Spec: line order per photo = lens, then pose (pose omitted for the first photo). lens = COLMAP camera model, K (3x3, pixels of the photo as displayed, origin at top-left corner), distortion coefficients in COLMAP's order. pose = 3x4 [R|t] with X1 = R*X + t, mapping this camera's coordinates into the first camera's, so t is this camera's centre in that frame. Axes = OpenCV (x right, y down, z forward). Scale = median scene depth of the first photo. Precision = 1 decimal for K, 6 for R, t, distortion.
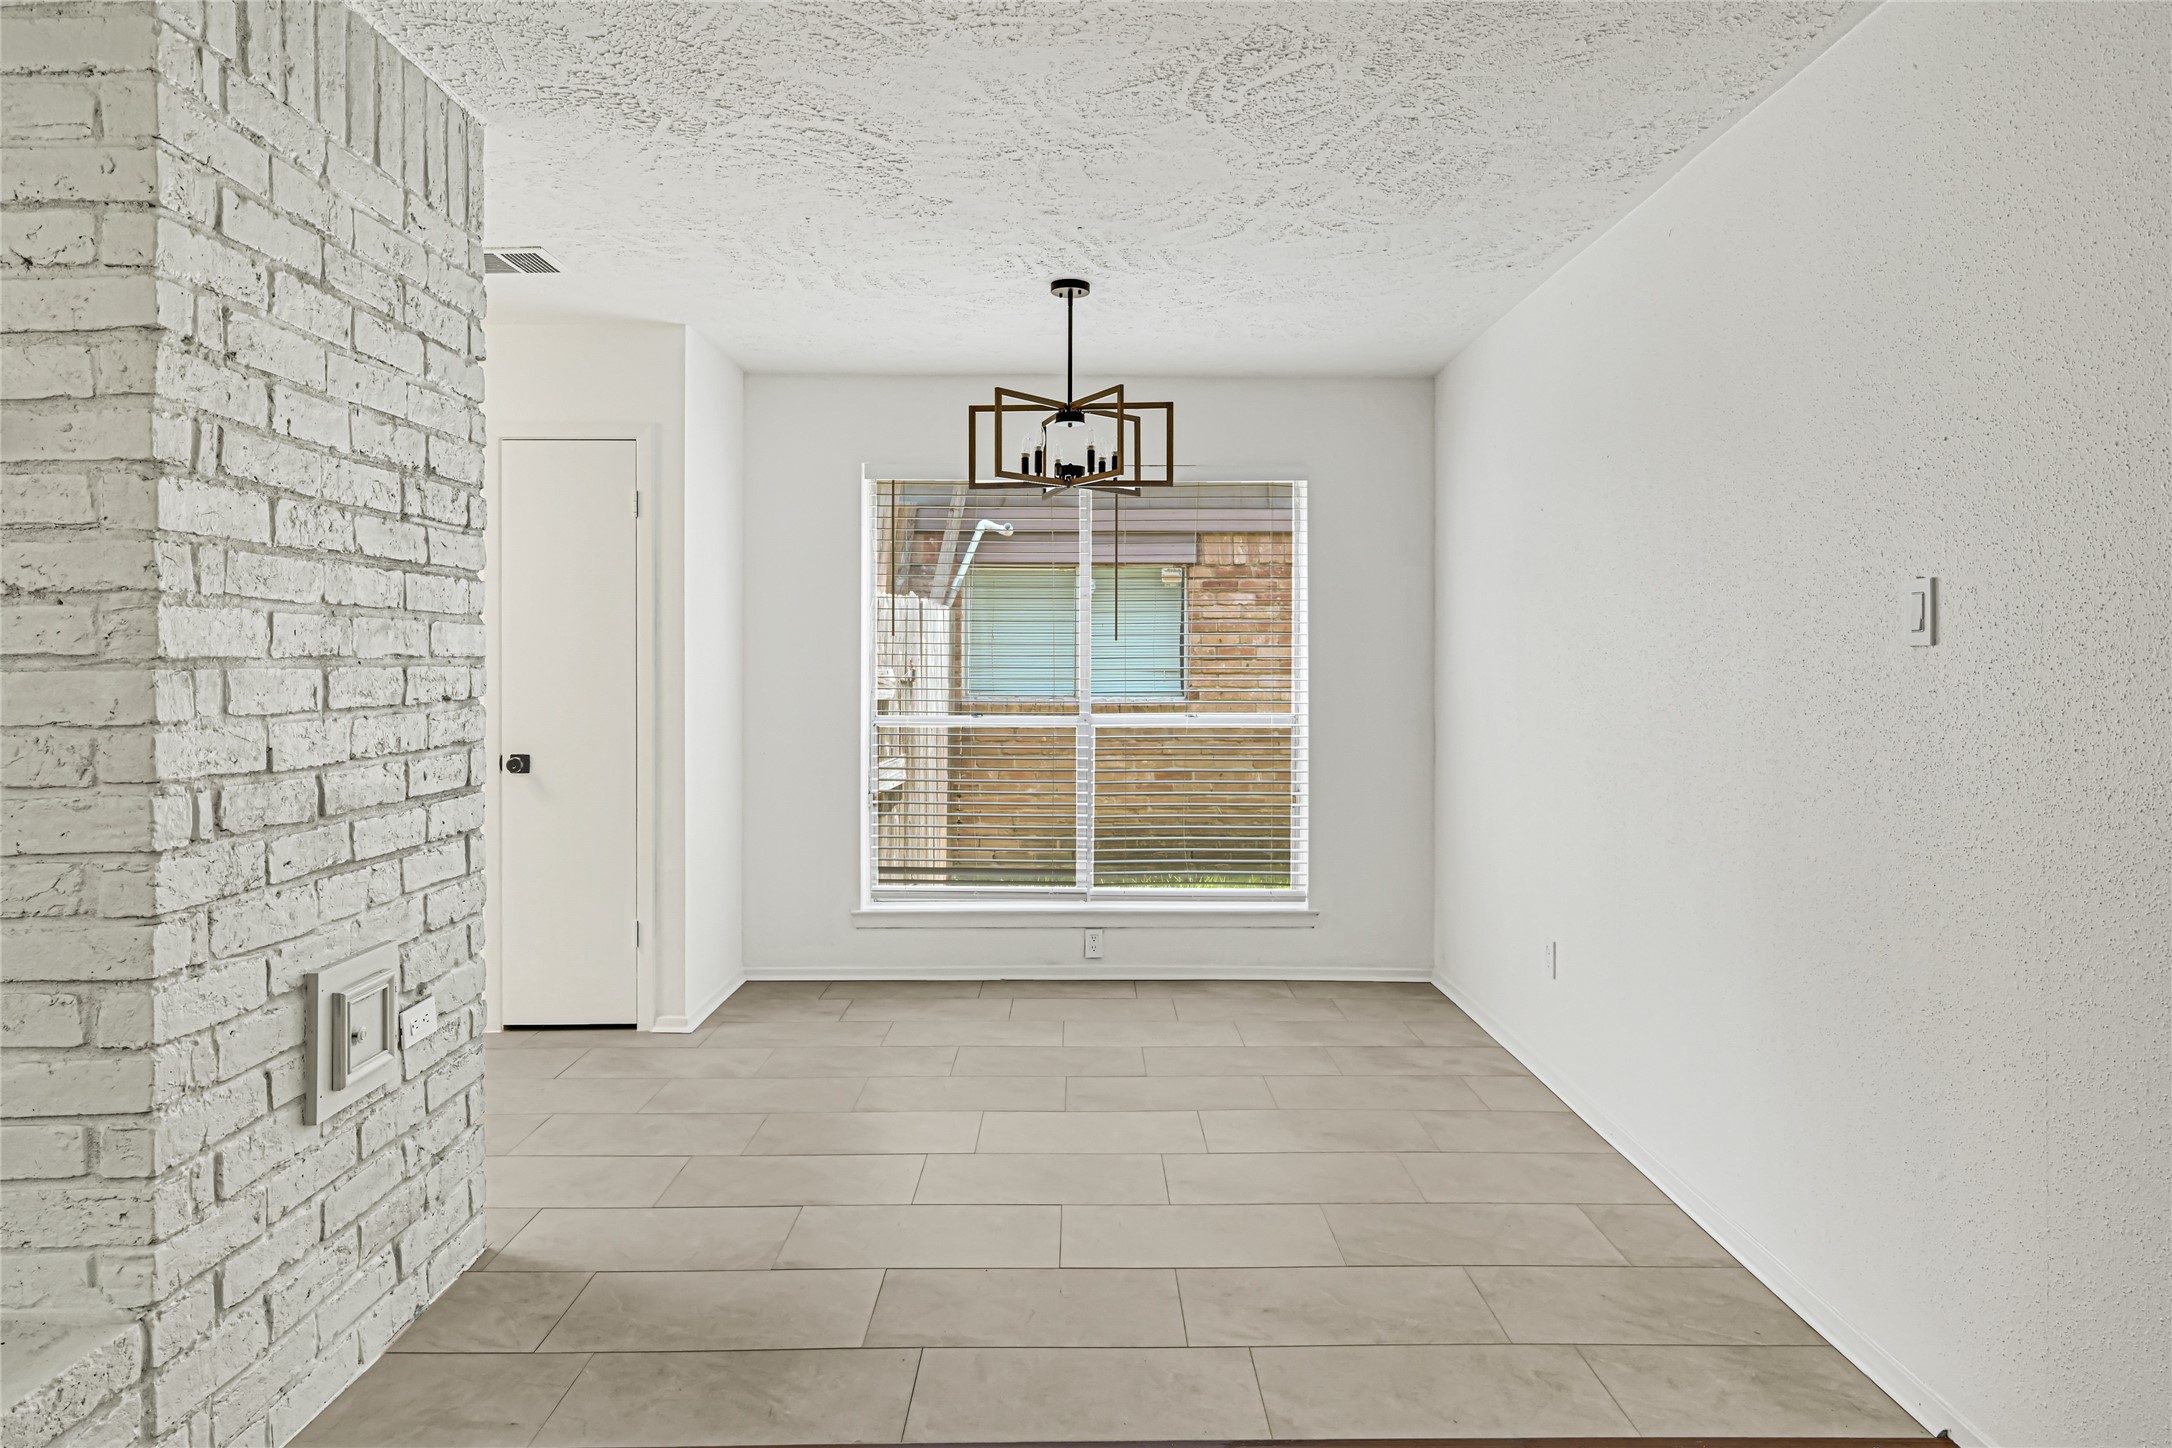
lens RADIAL K [[1283.6, 0, 1097.8], [0, 1283.6, 663.8], [0, 0, 1]] dist [-0.005208, 0.000634]
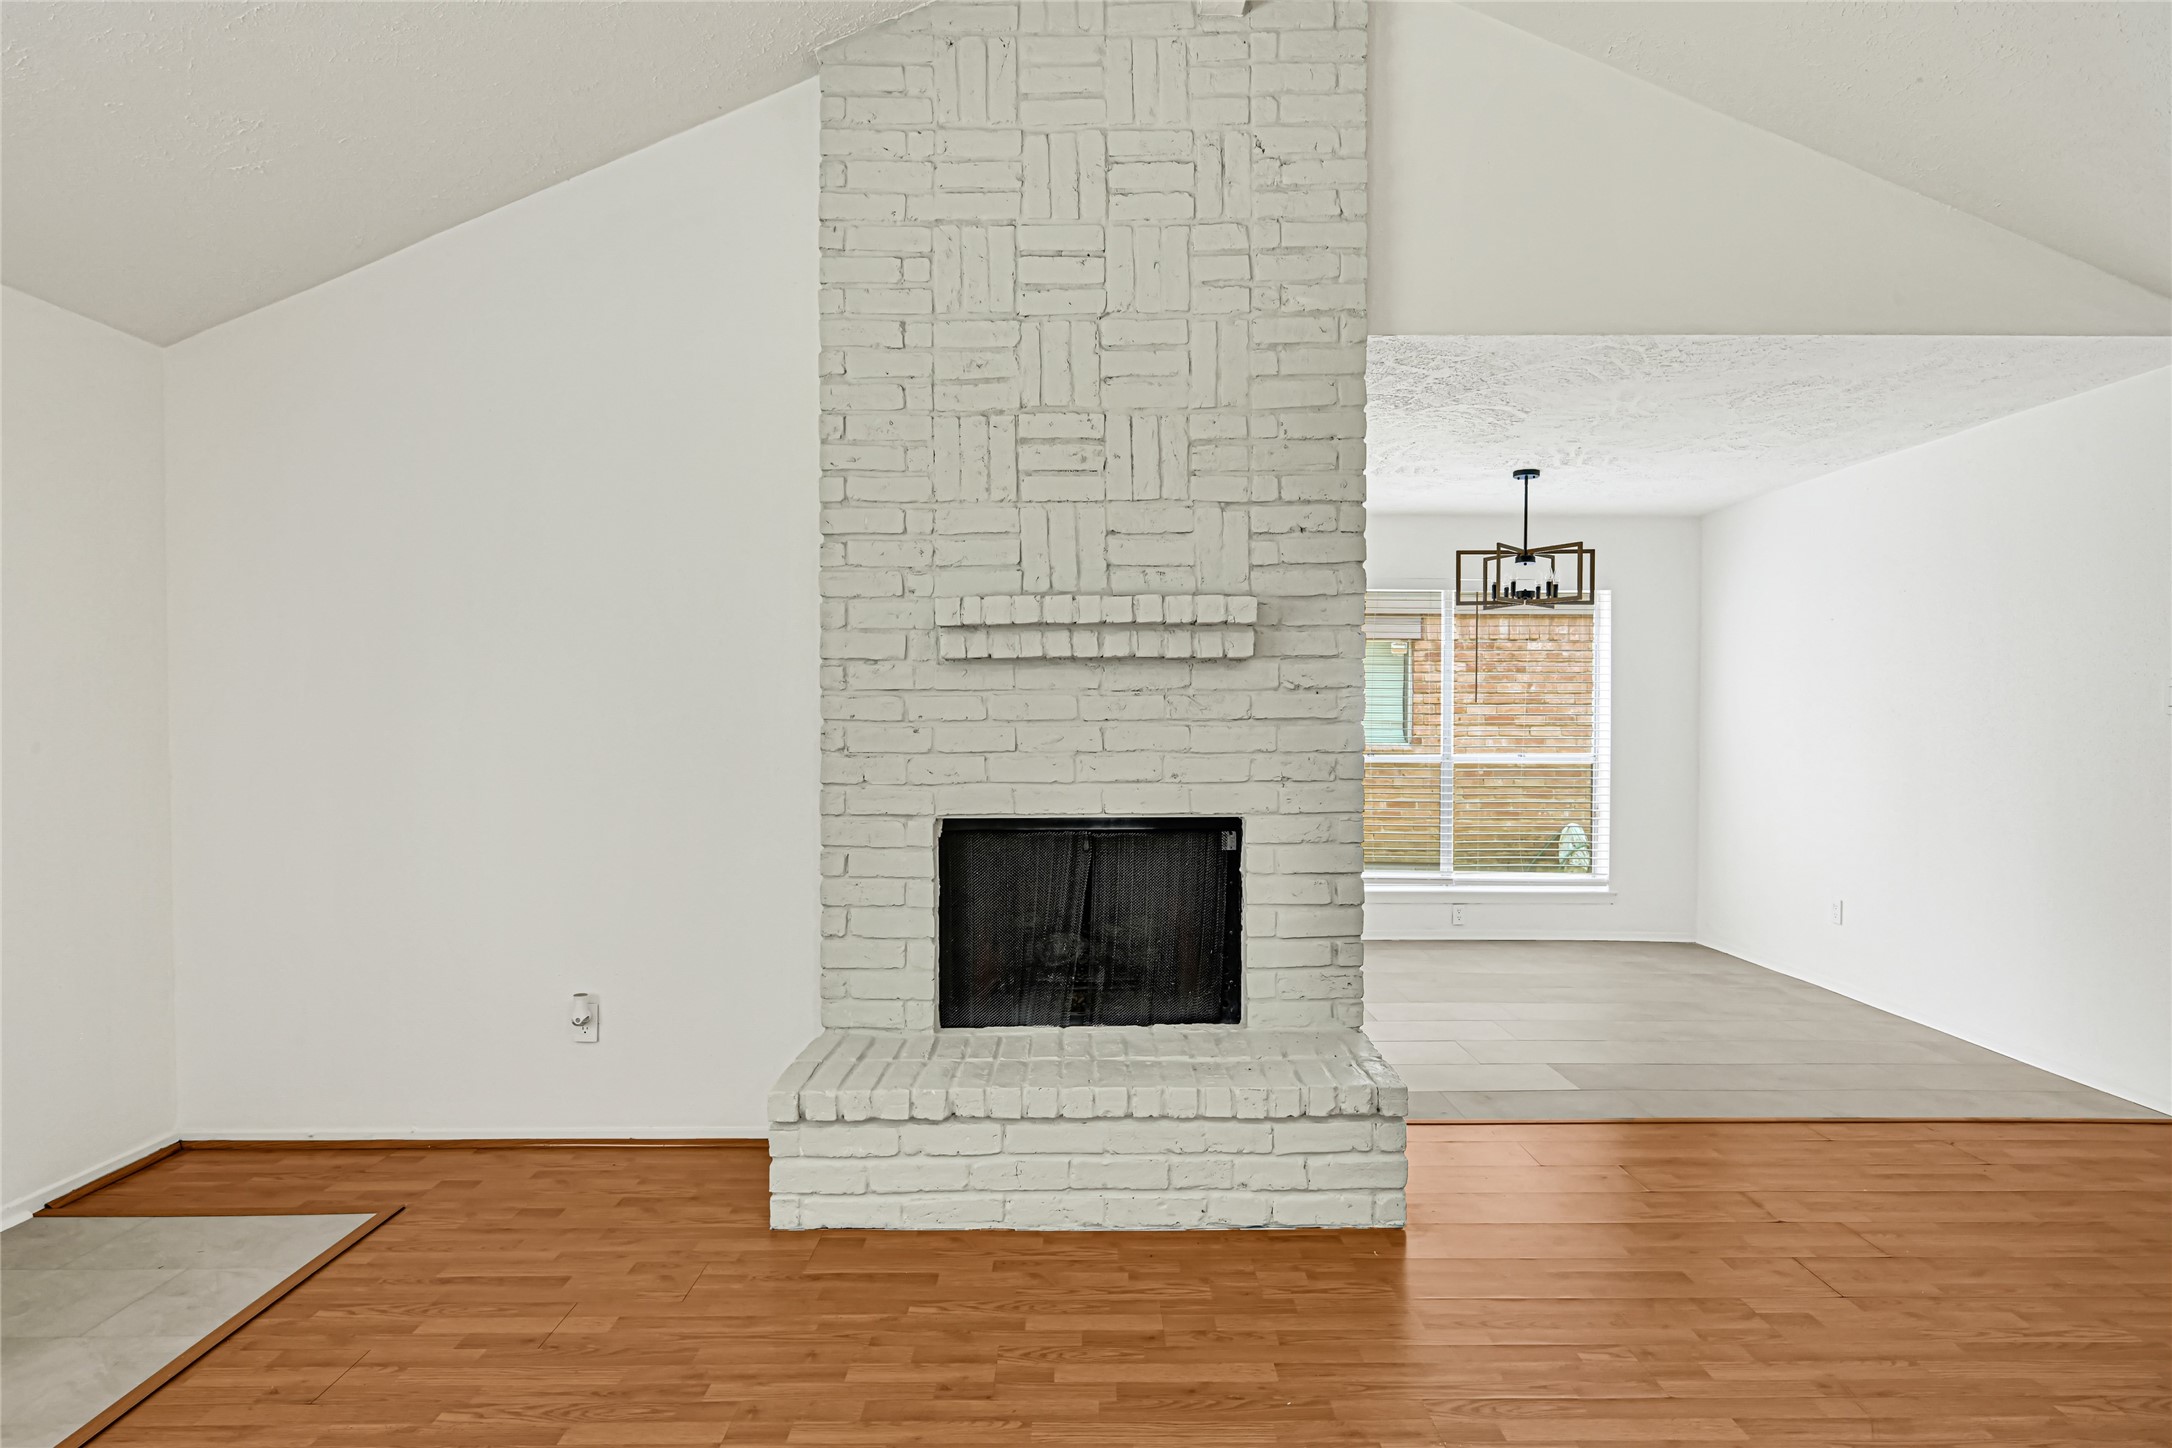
lens RADIAL K [[1198.0, 0, 1100.5], [0, 1198.0, 735.4], [0, 0, 1]] dist [0.000260, 0.002361]
pose [[0.999996, 0.002639, -0.000971, -0.529513], [-0.002621, 0.999838, 0.017835, -0.005596], [0.001018, -0.017832, 0.999840, -0.437581]]
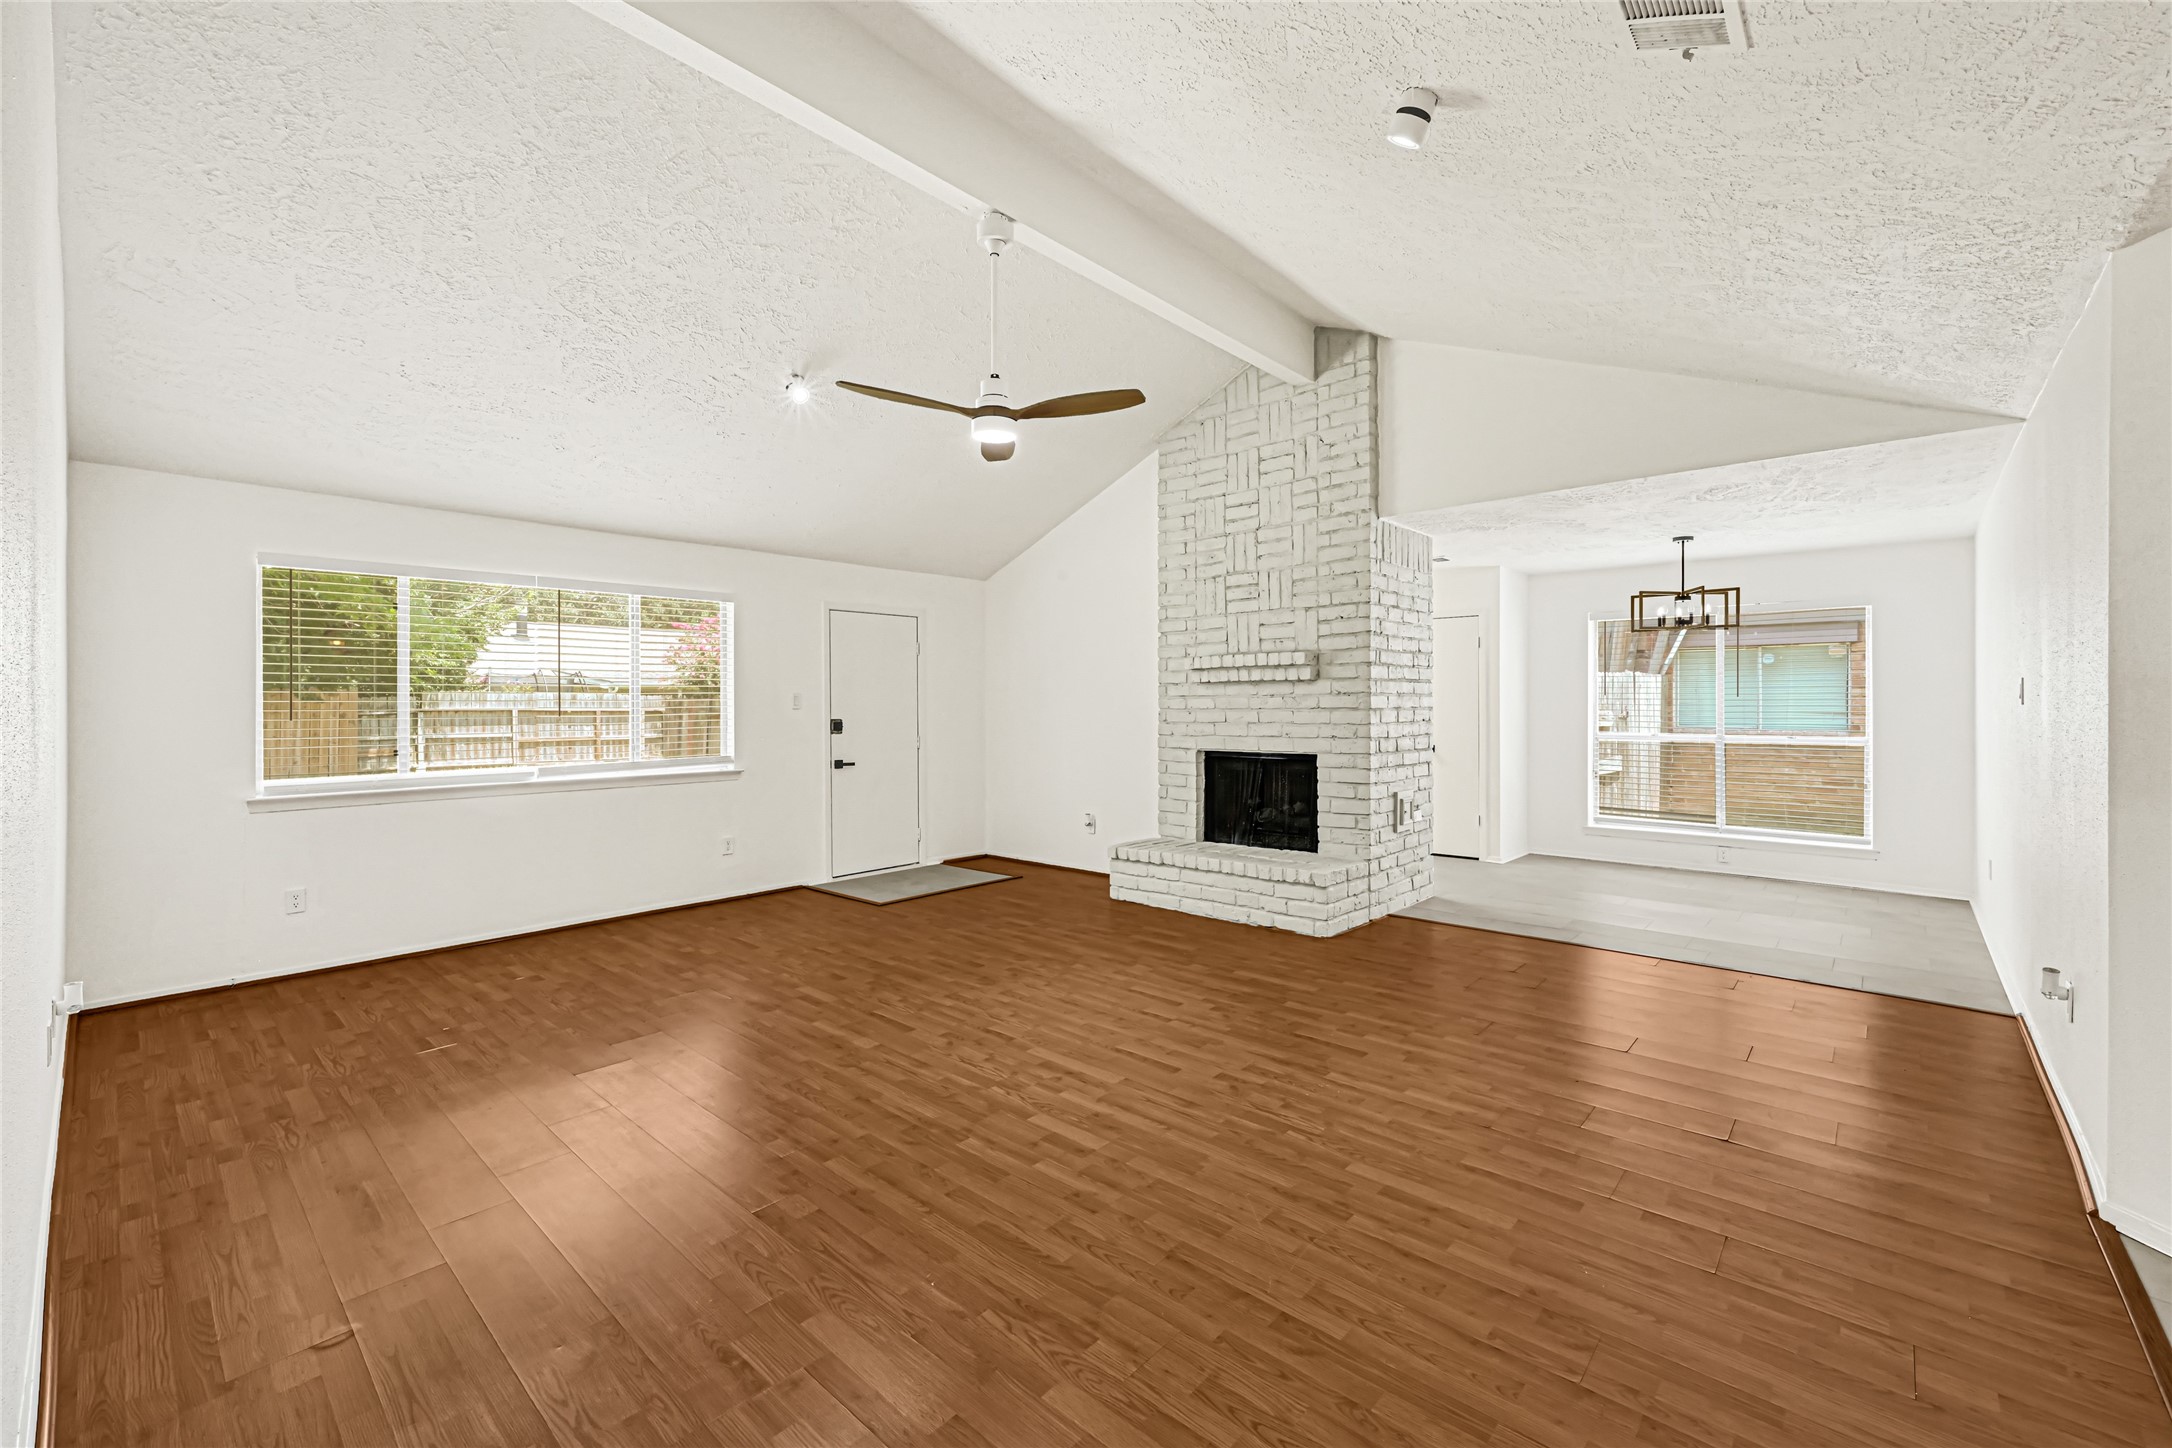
lens RADIAL K [[894.7, 0, 1086.3], [0, 894.7, 700.9], [0, 0, 1]] dist [0.000246, 0.000086]
pose [[0.736115, -0.002928, -0.676851, 0.265896], [-0.000348, 0.999989, -0.004705, -0.006880], [0.676857, 0.003699, 0.736105, -0.833543]]
